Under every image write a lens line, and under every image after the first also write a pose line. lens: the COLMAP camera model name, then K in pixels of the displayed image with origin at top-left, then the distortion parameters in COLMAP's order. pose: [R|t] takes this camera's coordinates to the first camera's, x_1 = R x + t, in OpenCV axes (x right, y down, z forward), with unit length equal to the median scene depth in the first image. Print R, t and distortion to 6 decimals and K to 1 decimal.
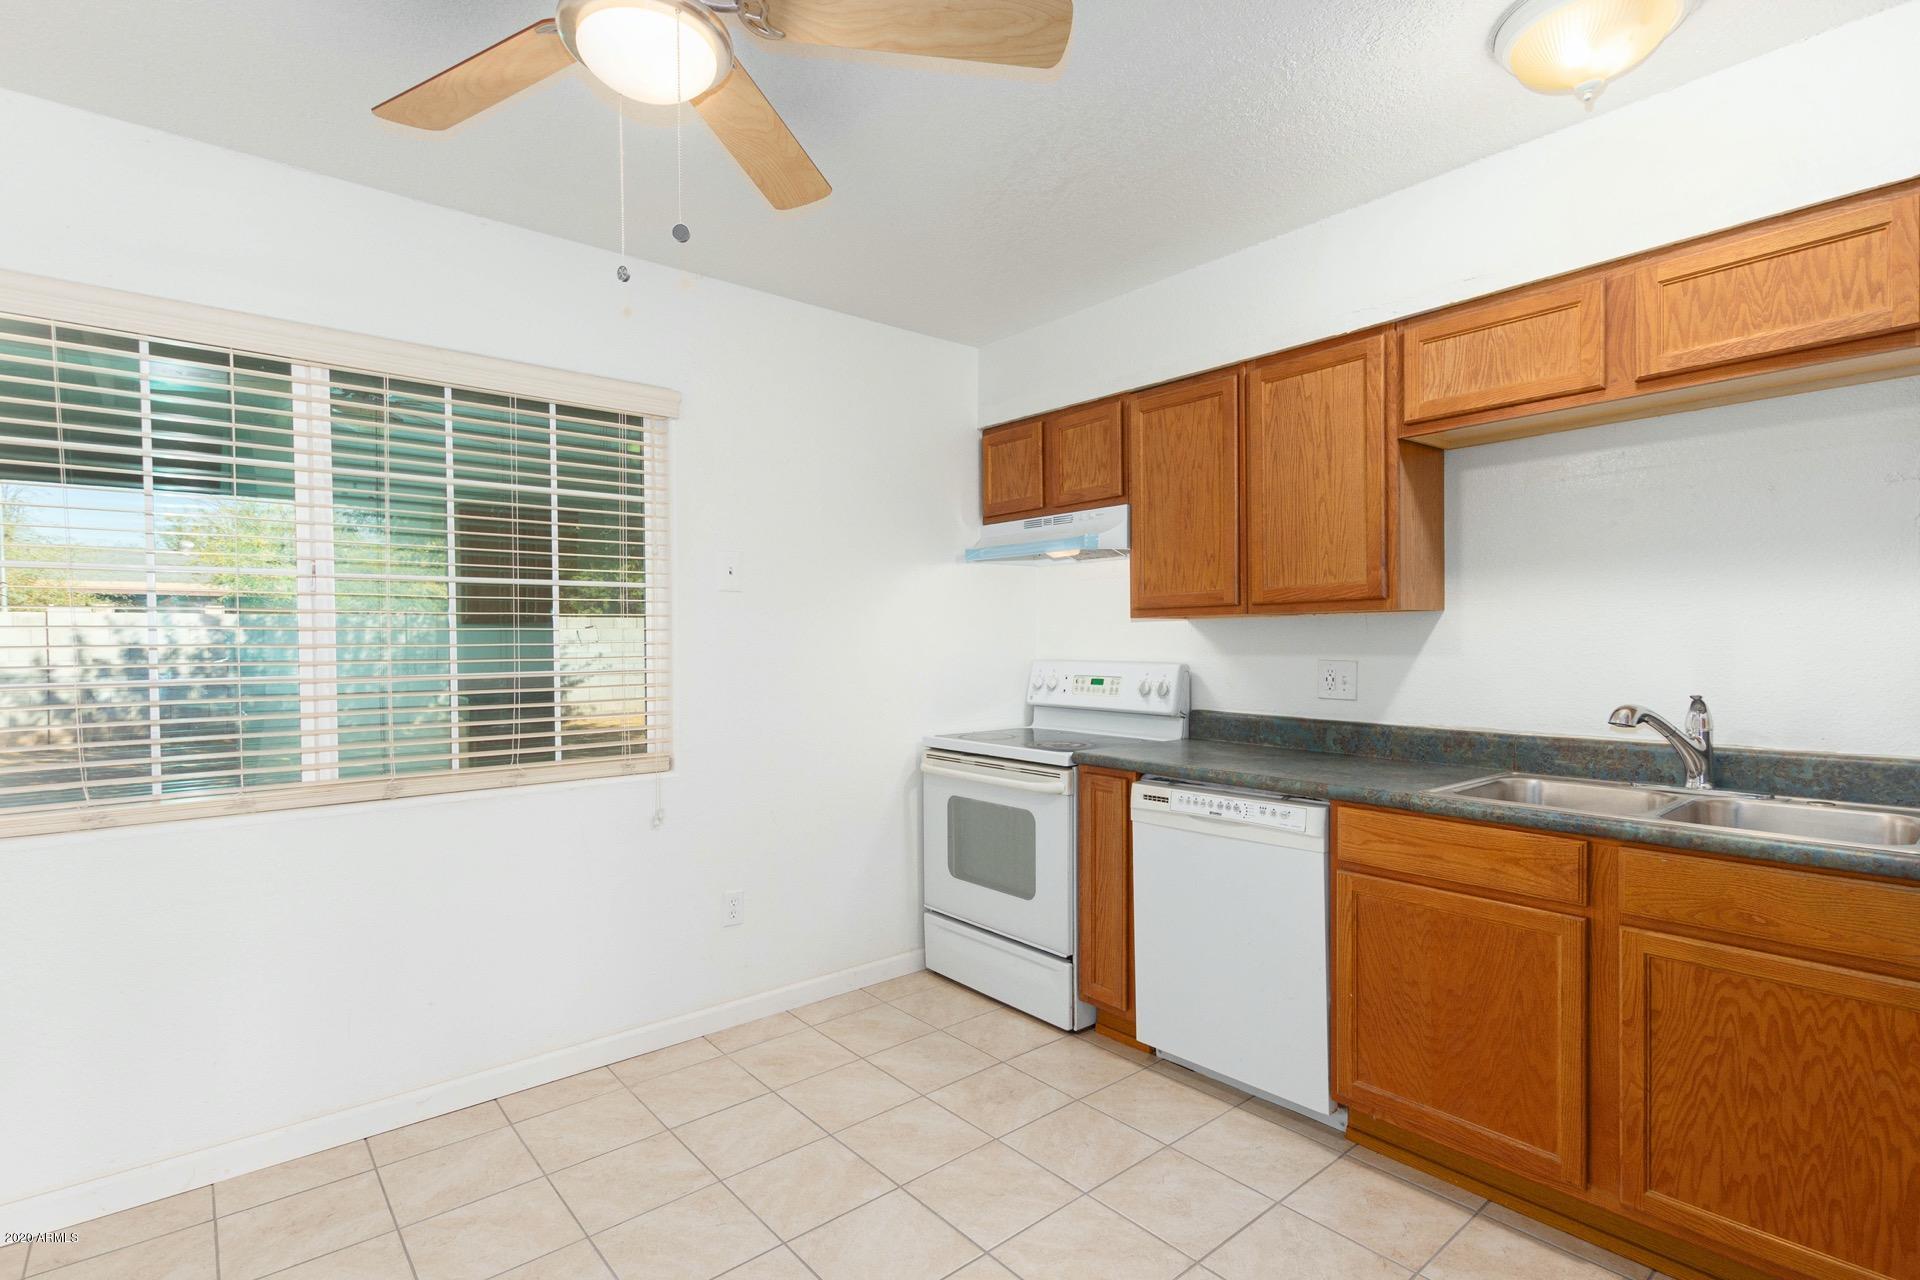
lens RADIAL K [[909.3, 0, 961.9], [0, 909.3, 654.2], [0, 0, 1]] dist [0.002948, -0.004672]
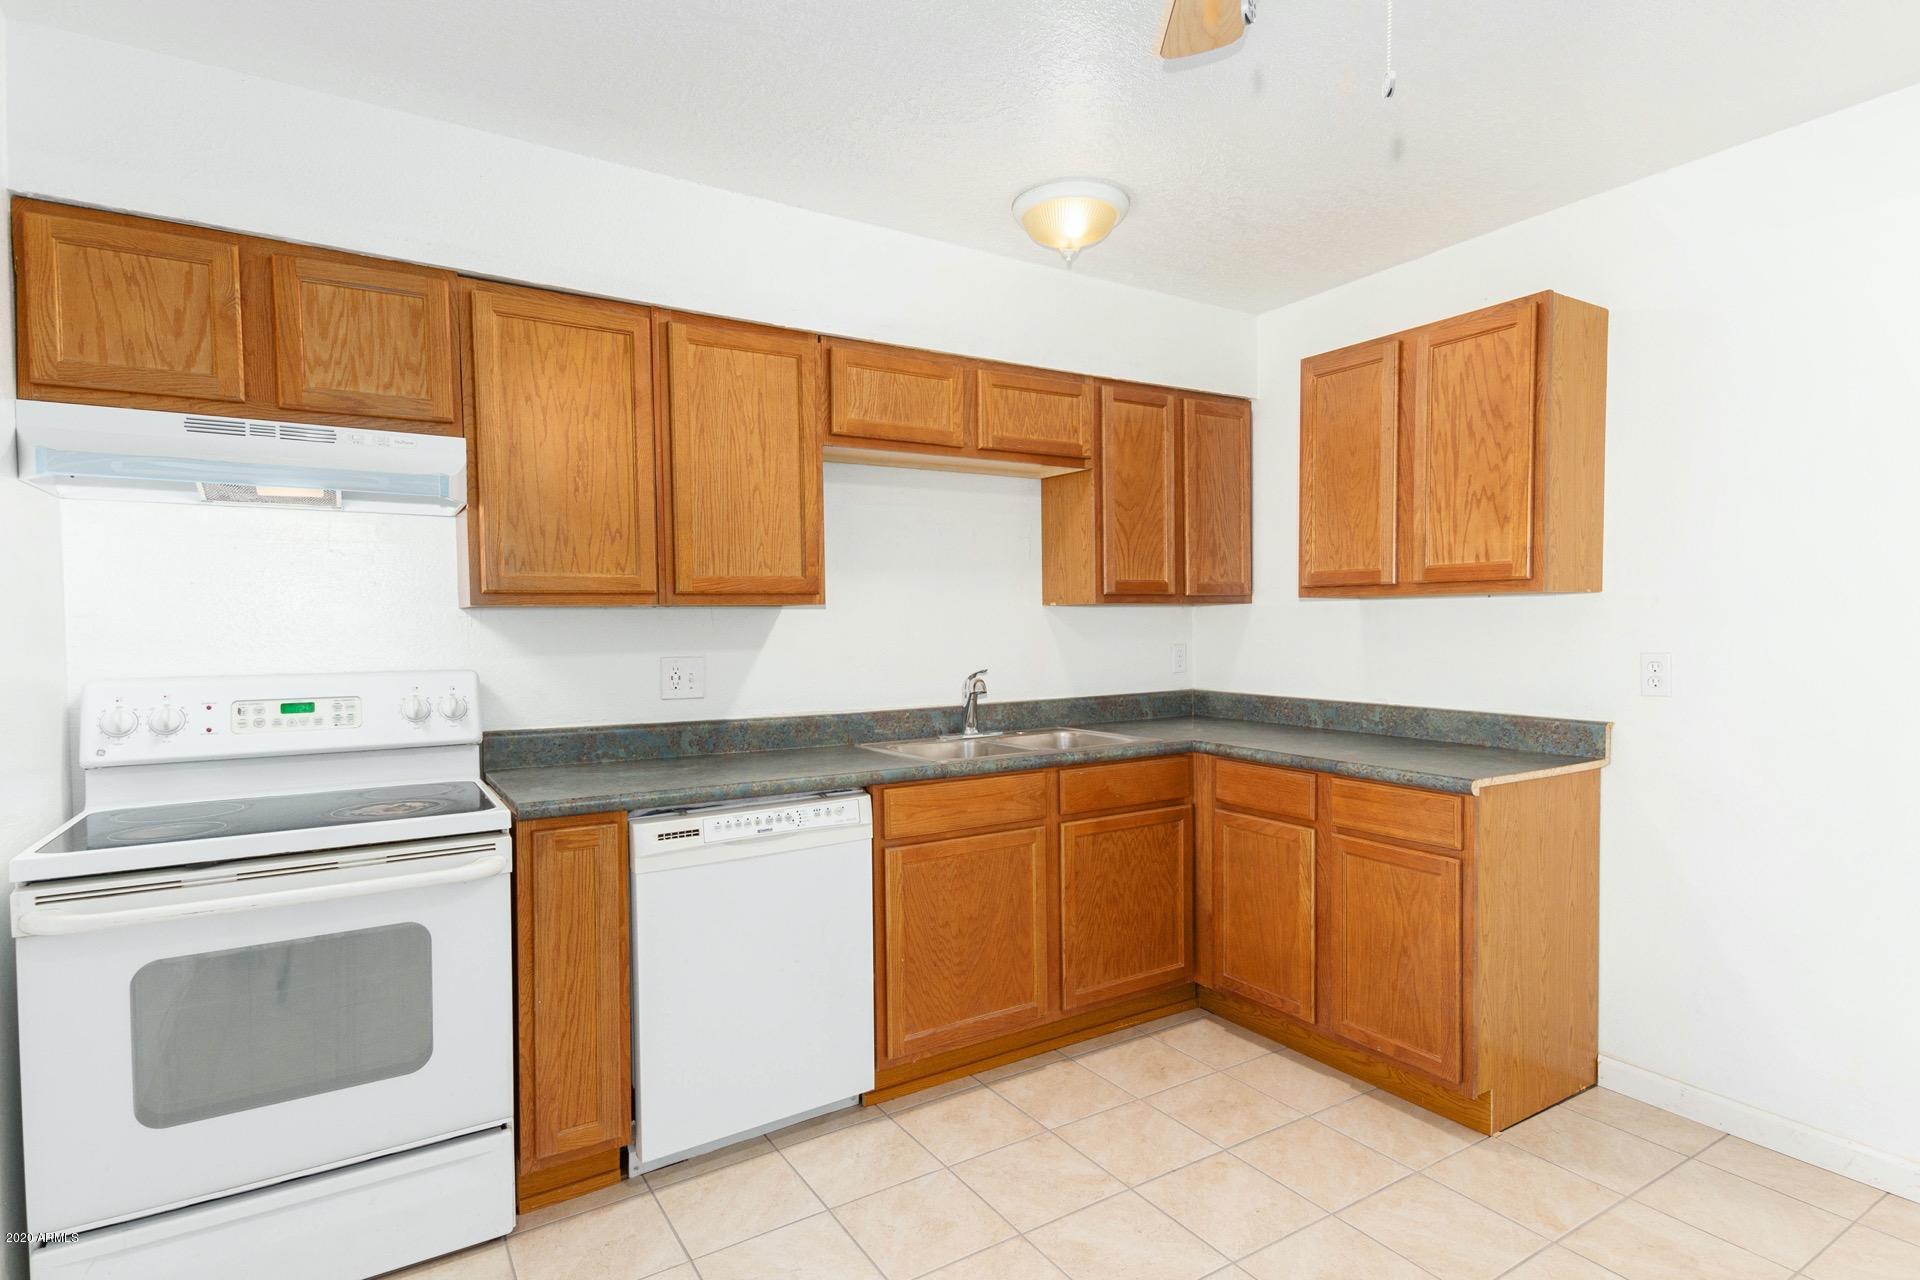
lens RADIAL K [[975.9, 0, 969.7], [0, 975.9, 651.2], [0, 0, 1]] dist [0.013972, -0.002765]
pose [[0.136159, -0.019949, 0.990486, -0.622326], [0.026011, 0.999525, 0.016556, -0.009319], [-0.990345, 0.023509, 0.136614, 0.660516]]
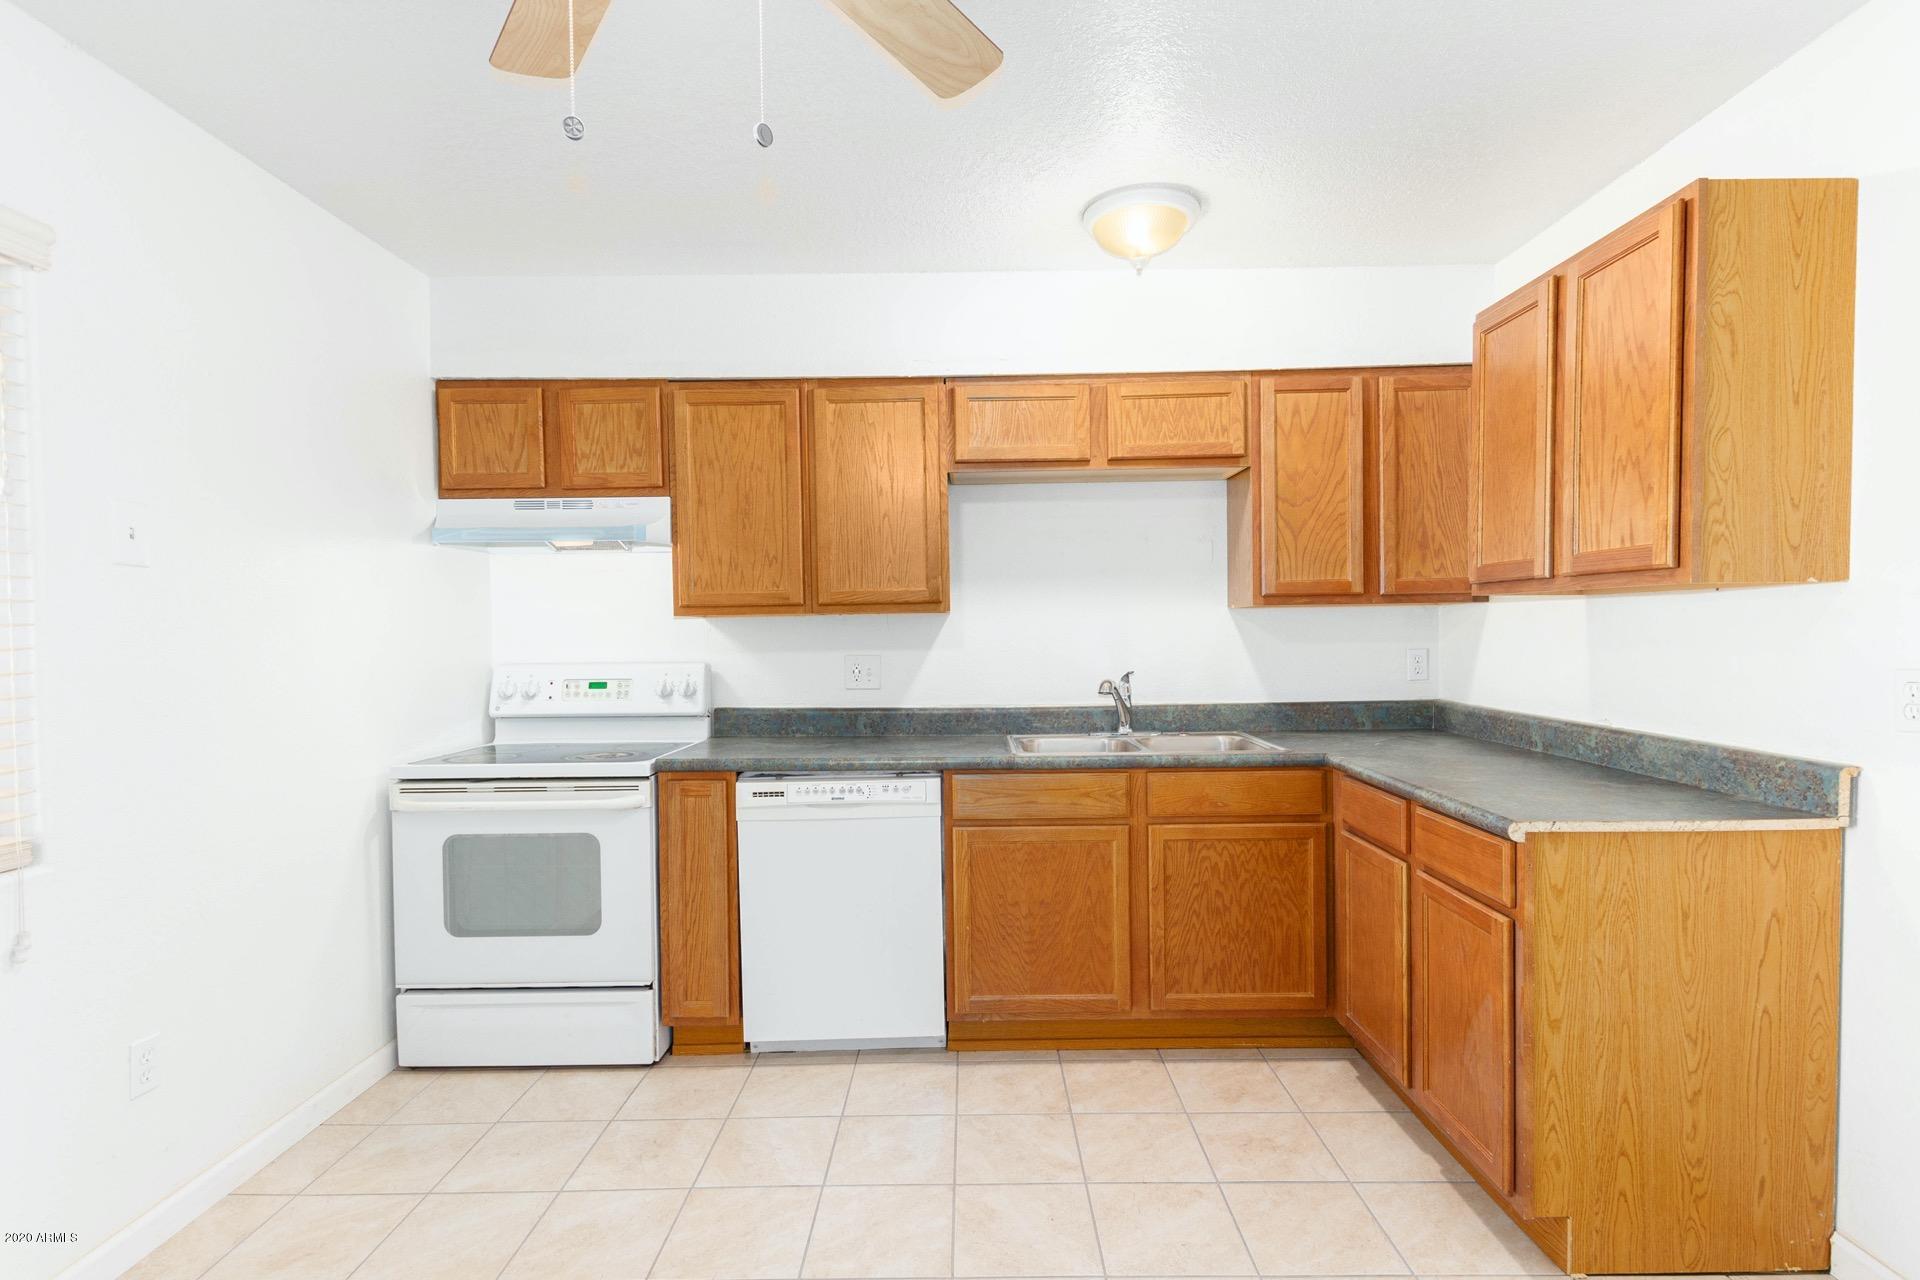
lens RADIAL K [[909.3, 0, 967.2], [0, 909.3, 652.9], [0, 0, 1]] dist [0.002948, -0.004672]
pose [[0.646182, -0.018142, 0.762967, -0.434638], [0.020242, 0.999773, 0.006630, -0.001139], [-0.762915, 0.011160, 0.646403, 0.183315]]
